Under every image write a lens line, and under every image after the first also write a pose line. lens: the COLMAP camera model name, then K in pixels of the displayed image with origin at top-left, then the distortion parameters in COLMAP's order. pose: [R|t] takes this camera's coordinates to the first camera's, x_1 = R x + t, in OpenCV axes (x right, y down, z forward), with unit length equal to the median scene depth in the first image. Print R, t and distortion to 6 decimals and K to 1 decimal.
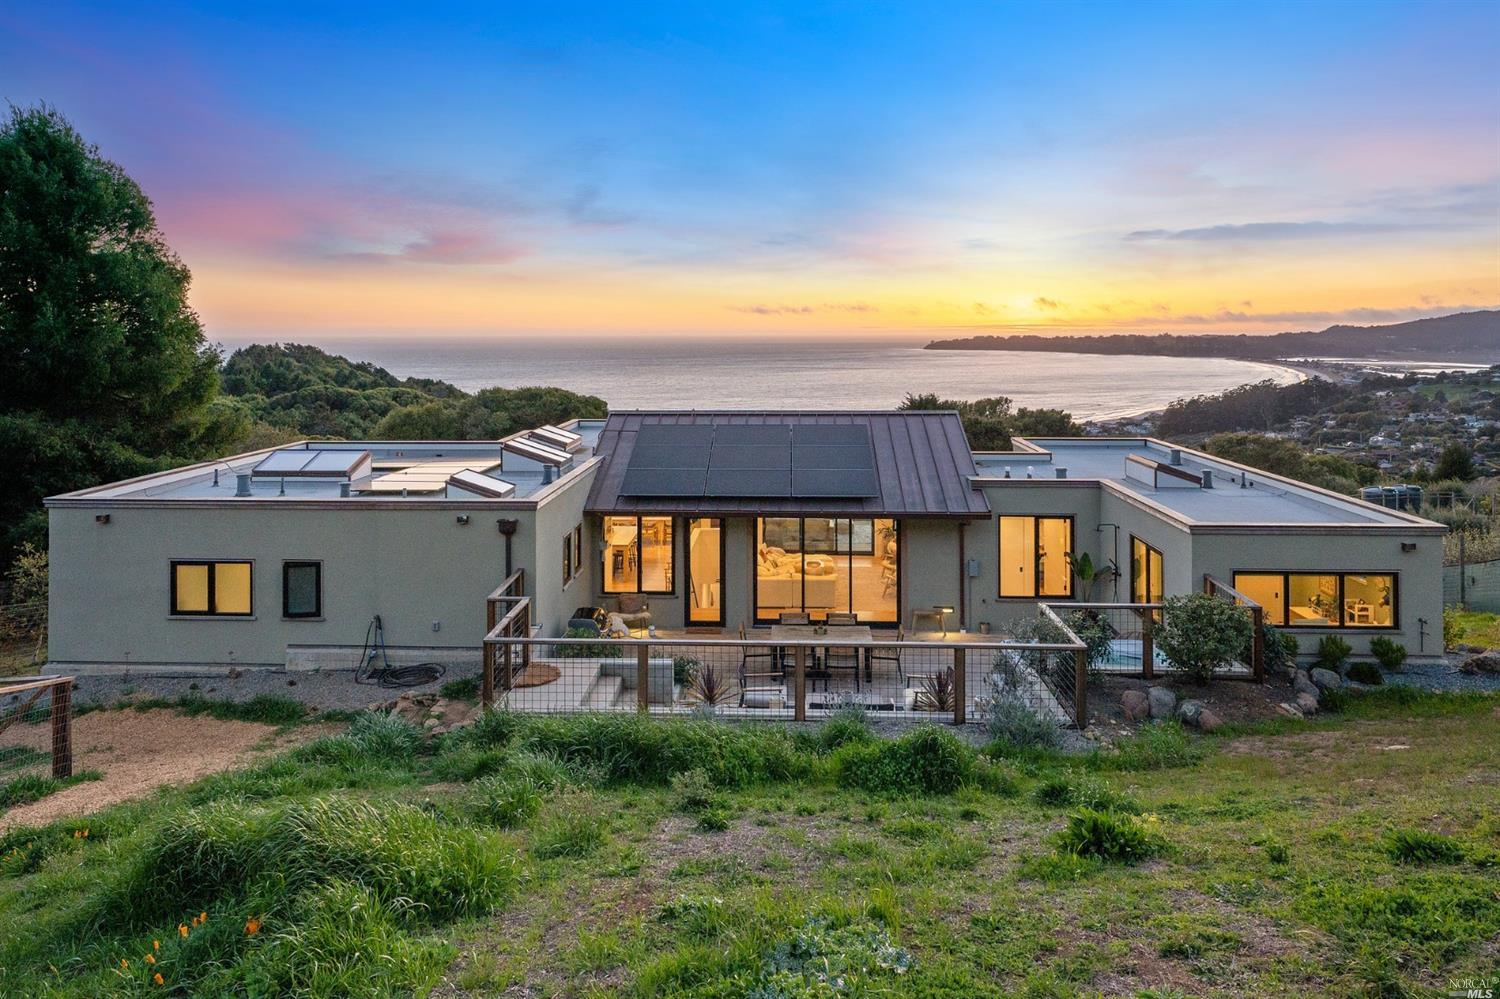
lens RADIAL K [[917.5, 0, 752.0], [0, 917.5, 333.2], [0, 0, 1]] dist [0.005077, 0.000333]
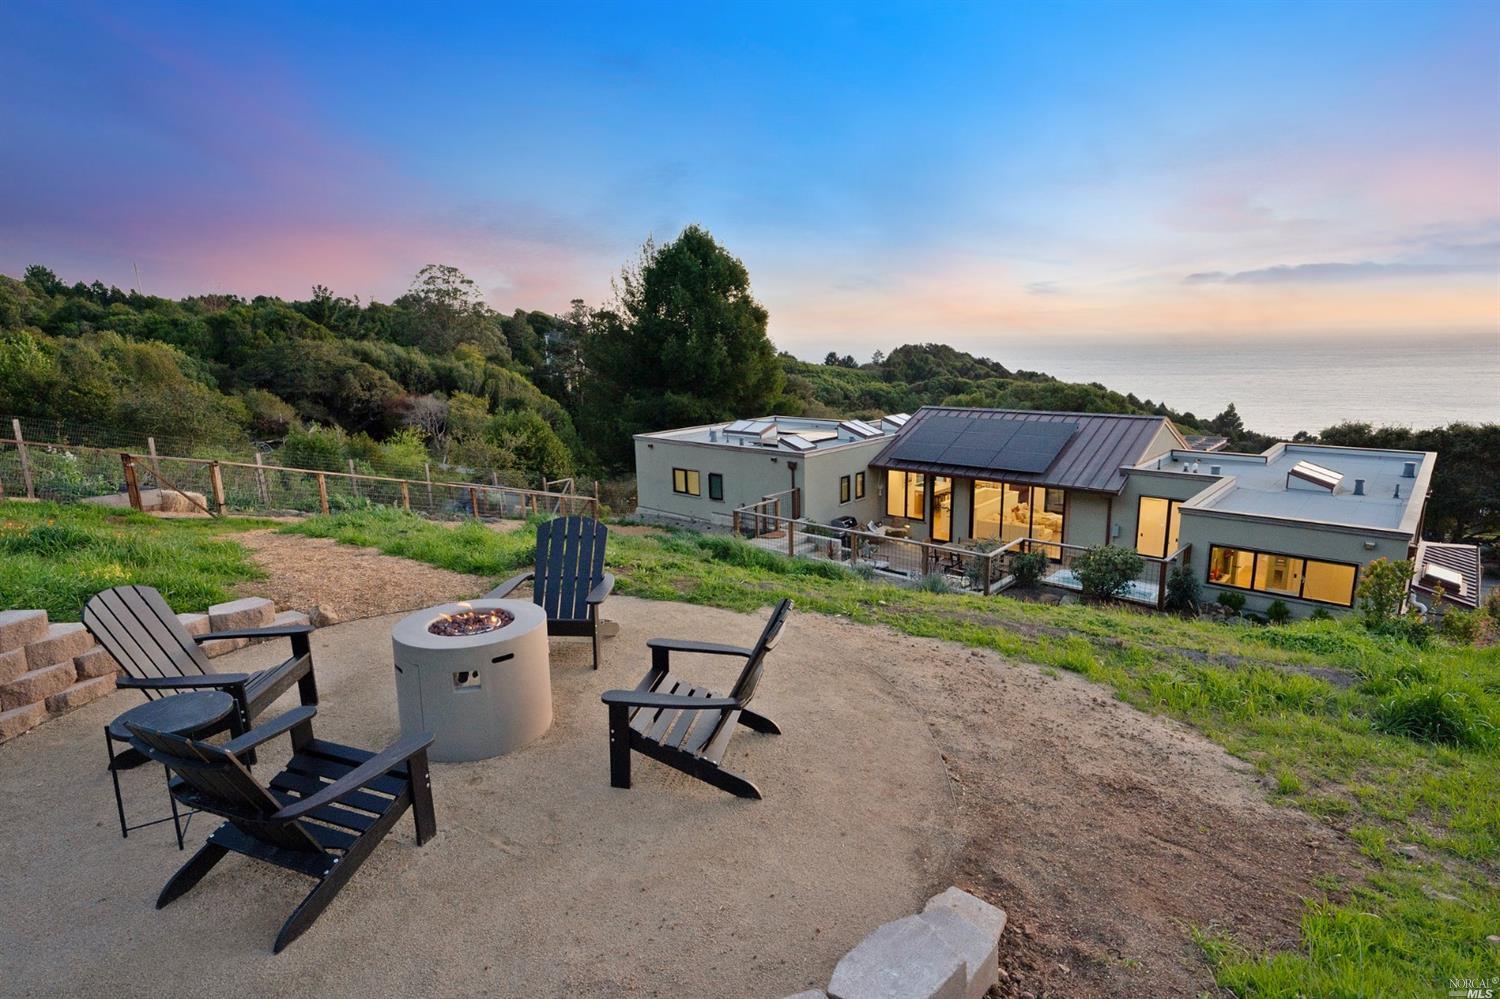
lens RADIAL K [[758.5, 0, 750.0], [0, 758.5, 499.5], [0, 0, 1]] dist [0.001898, 0.000395]
pose [[0.759300, 0.116897, -0.640155, 0.539464], [0.024372, 0.977934, 0.207486, -0.037784], [0.650284, -0.173146, 0.739697, -0.180749]]
